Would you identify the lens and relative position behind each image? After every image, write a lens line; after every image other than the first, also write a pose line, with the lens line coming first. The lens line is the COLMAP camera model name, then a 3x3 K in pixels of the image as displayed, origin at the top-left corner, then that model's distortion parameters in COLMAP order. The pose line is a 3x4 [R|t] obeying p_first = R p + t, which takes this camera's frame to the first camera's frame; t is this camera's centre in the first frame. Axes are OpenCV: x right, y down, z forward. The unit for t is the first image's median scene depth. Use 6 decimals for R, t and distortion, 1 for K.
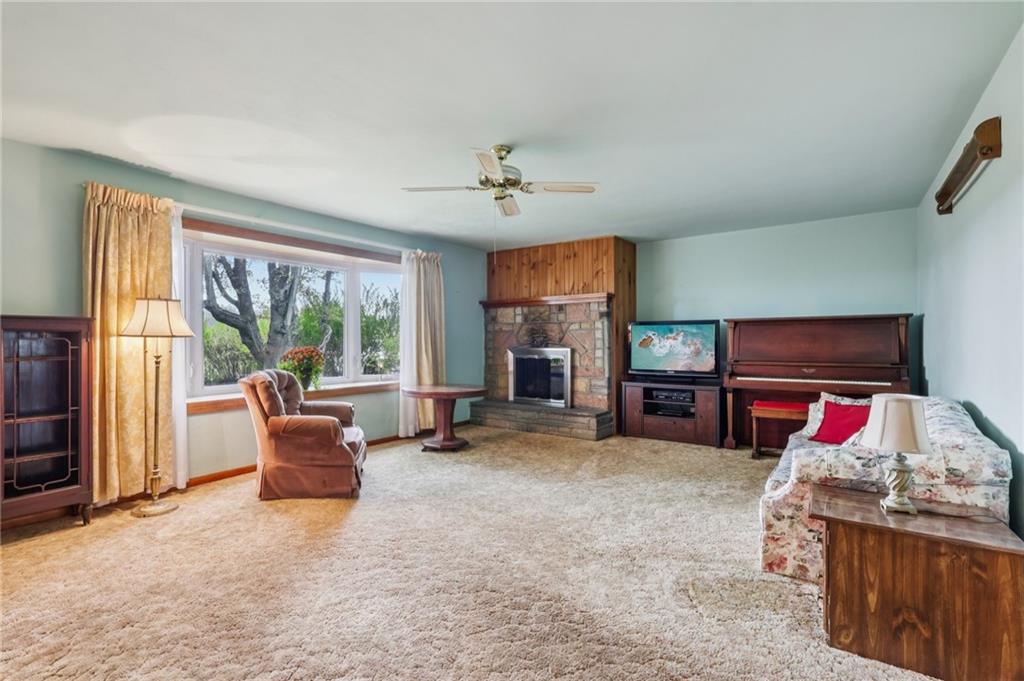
lens RADIAL K [[474.1, 0, 512.4], [0, 474.1, 339.3], [0, 0, 1]] dist [-0.003540, 0.000251]
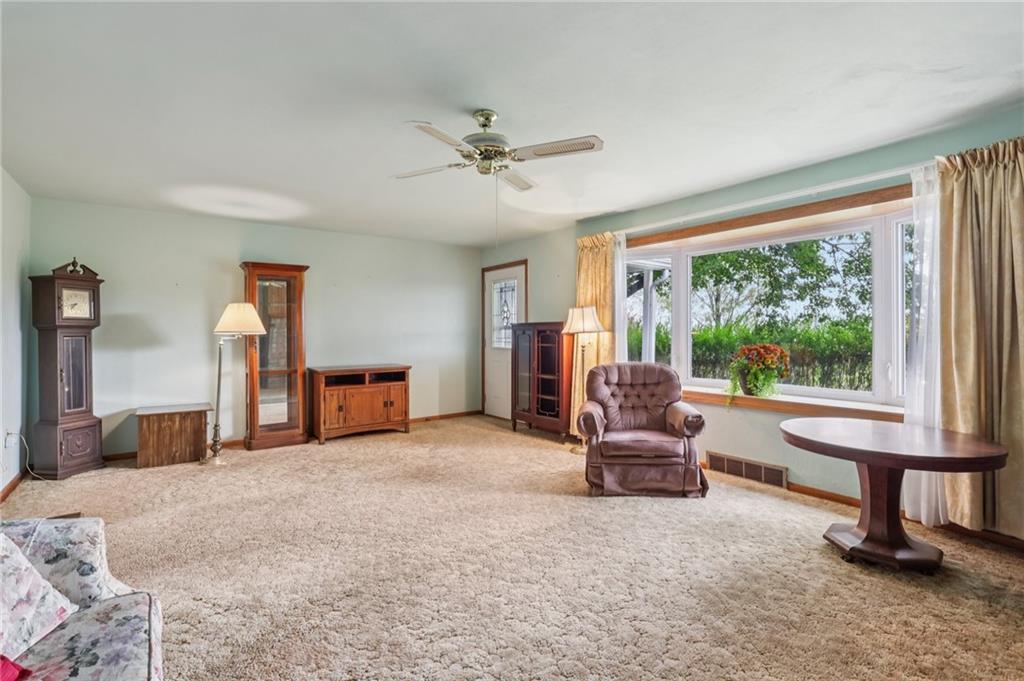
lens RADIAL K [[474.1, 0, 512.4], [0, 474.1, 334.9], [0, 0, 1]] dist [-0.003540, 0.000251]
pose [[-0.330564, 0.009429, -0.943736, 0.629875], [-0.000885, 0.999947, 0.010301, -0.012108], [0.943783, 0.004241, -0.330538, 1.131172]]
